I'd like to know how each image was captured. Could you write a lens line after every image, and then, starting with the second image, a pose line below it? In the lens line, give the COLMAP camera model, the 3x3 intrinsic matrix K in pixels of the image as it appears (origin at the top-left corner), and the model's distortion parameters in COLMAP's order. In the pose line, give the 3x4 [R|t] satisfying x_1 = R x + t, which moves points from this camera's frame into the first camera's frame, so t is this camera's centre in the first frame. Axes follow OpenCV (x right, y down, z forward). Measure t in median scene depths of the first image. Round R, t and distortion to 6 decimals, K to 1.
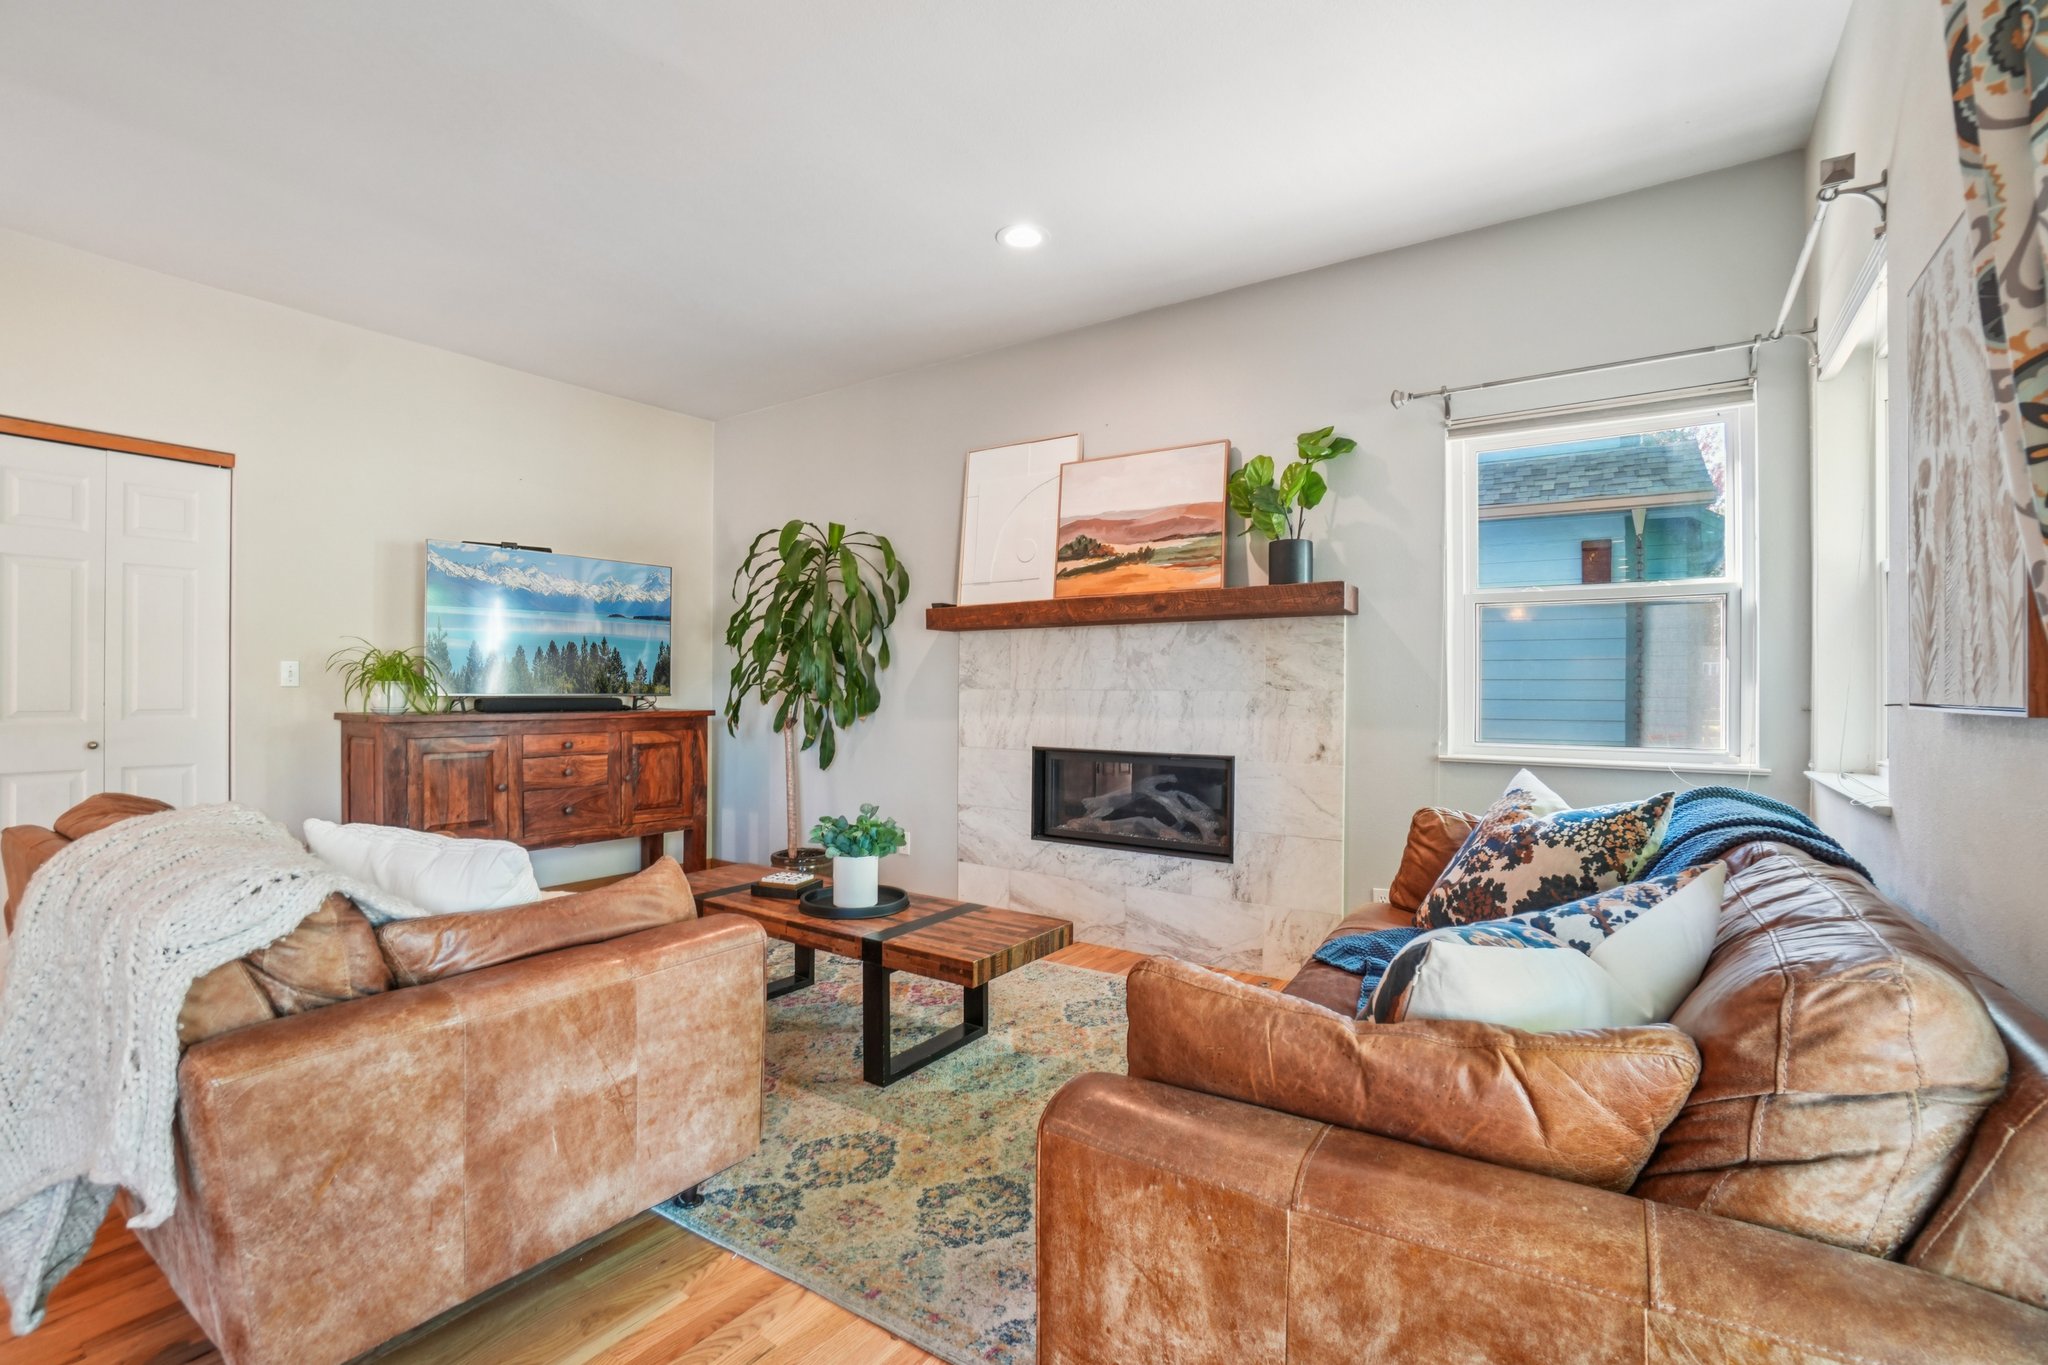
lens RADIAL K [[910.4, 0, 1009.5], [0, 910.4, 674.3], [0, 0, 1]] dist [-0.065963, 0.023206]
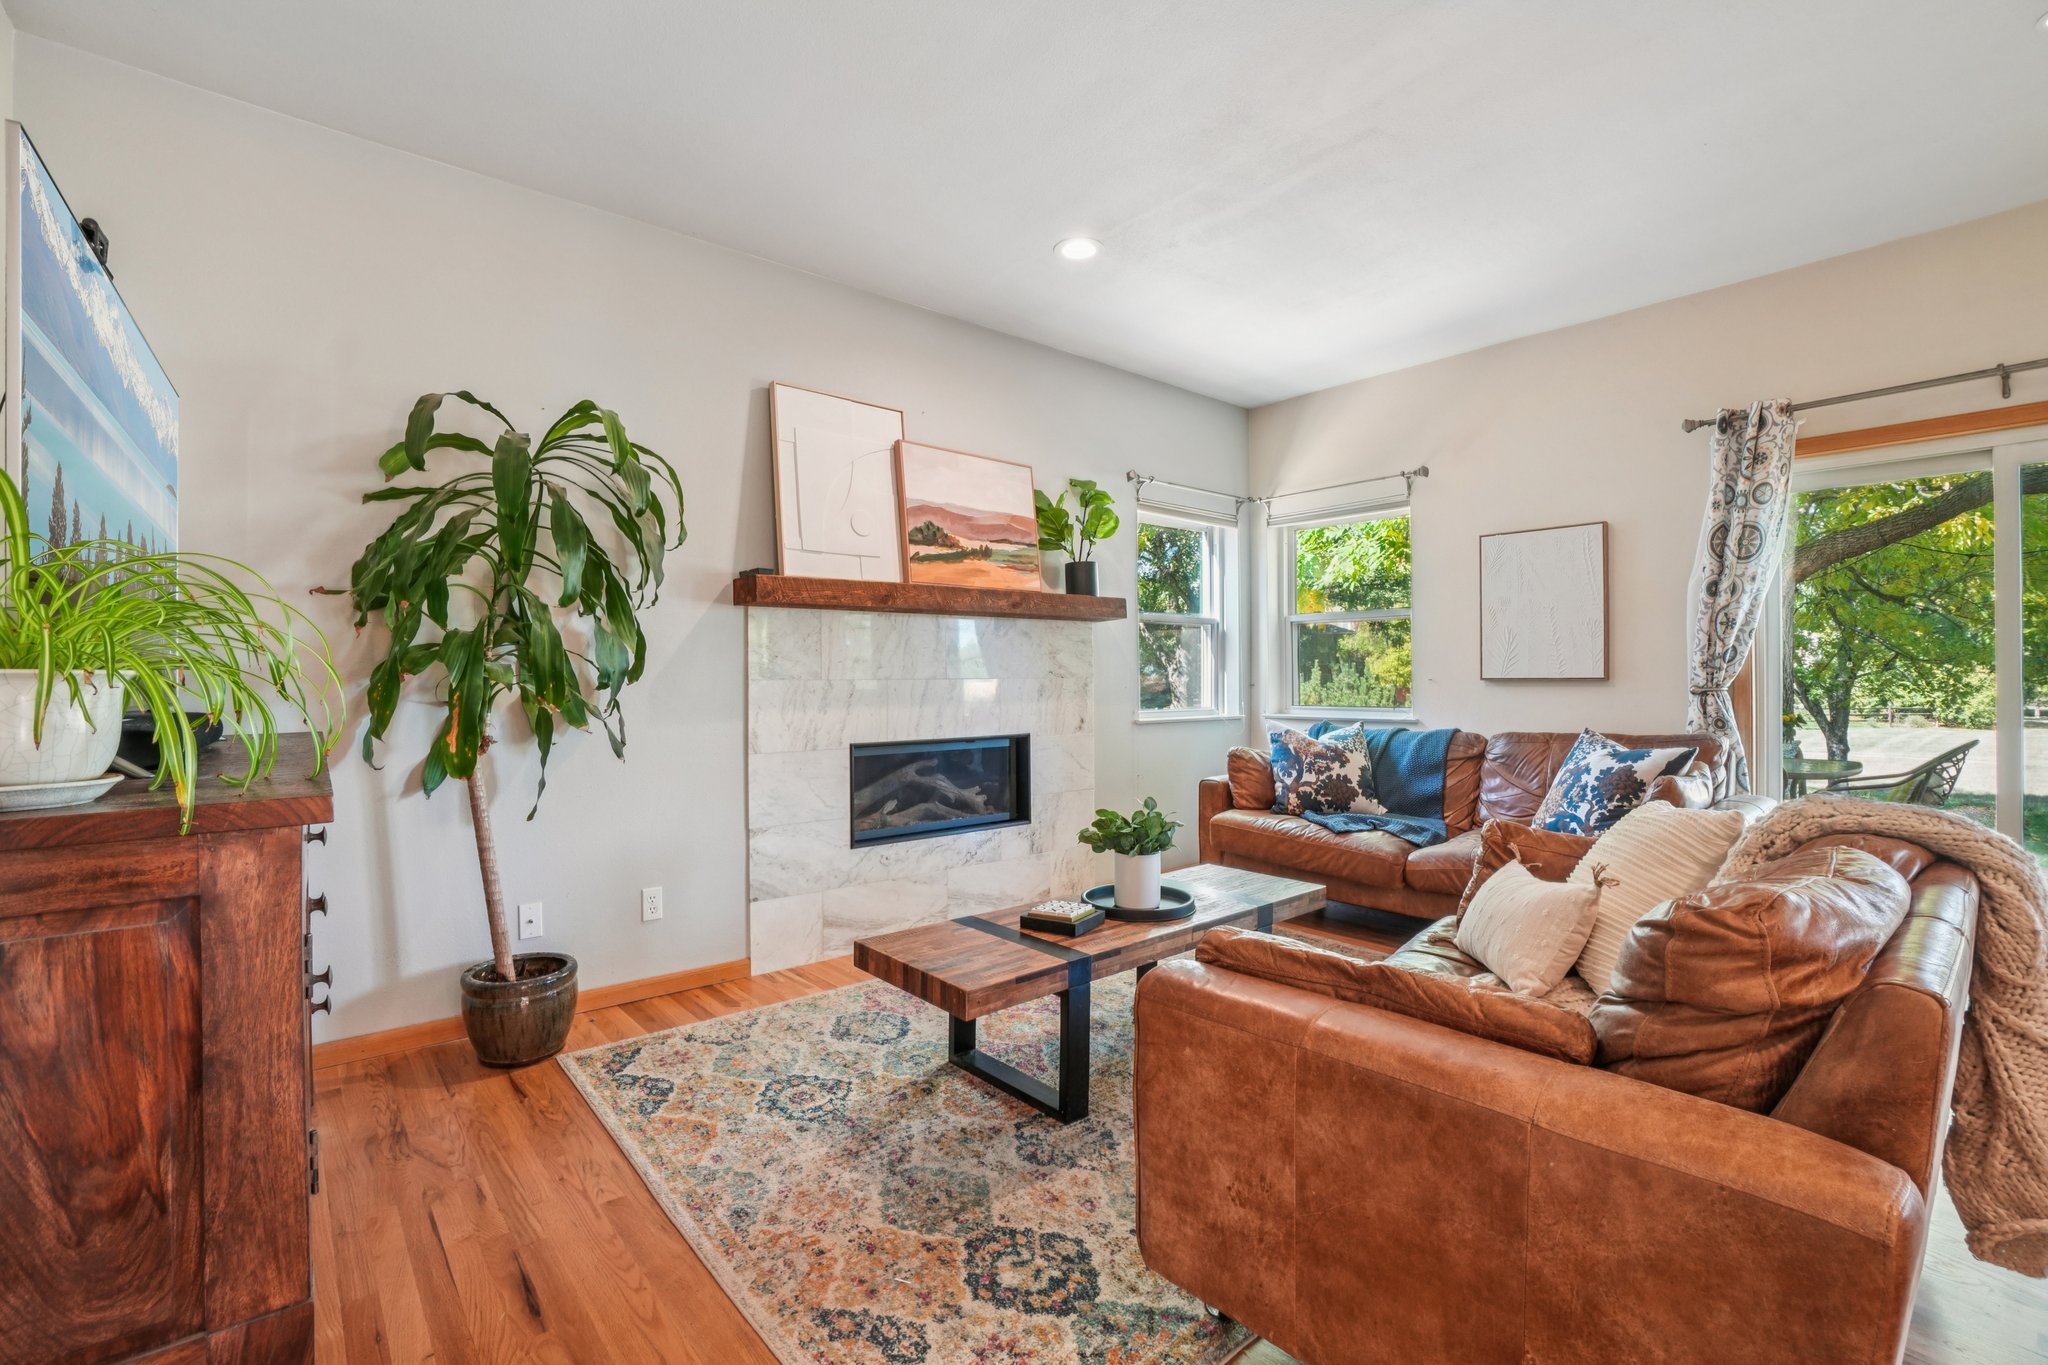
lens RADIAL K [[910.4, 0, 1009.5], [0, 910.4, 674.3], [0, 0, 1]] dist [-0.065963, 0.023206]
pose [[0.247921, -0.005216, 0.968766, -0.851302], [-0.008516, 0.999935, 0.007563, 0.003515], [-0.968743, -0.010125, 0.247860, 0.678408]]
